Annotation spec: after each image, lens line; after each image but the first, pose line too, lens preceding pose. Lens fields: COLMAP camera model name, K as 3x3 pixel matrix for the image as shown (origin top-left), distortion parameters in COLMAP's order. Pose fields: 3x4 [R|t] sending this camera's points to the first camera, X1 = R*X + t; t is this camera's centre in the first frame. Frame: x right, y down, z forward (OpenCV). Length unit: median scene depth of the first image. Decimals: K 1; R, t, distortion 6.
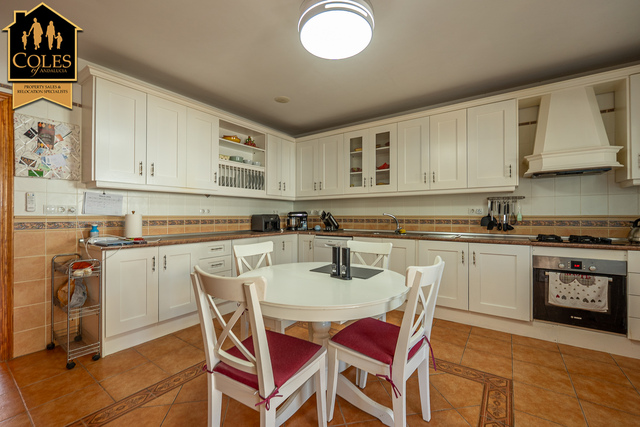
lens RADIAL K [[267.3, 0, 319.1], [0, 267.3, 214.2], [0, 0, 1]] dist [-0.005234, -0.001155]
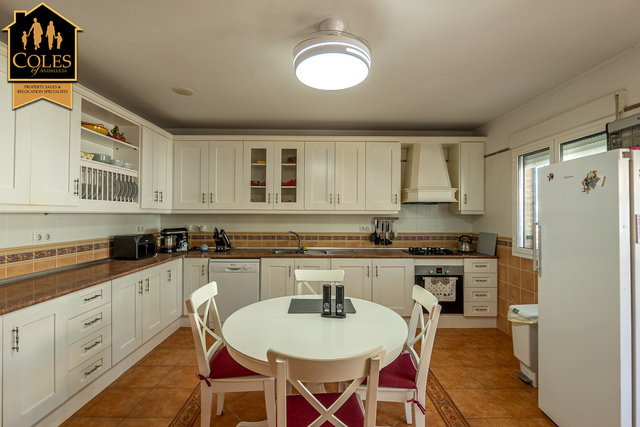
lens RADIAL K [[287.5, 0, 320.0], [0, 287.5, 213.2], [0, 0, 1]] dist [-0.007191, -0.001008]
pose [[0.813769, 0.005951, 0.581157, -0.293470], [-0.006630, 0.999978, -0.000956, -0.072282], [-0.581150, -0.003074, 0.813791, 0.082175]]
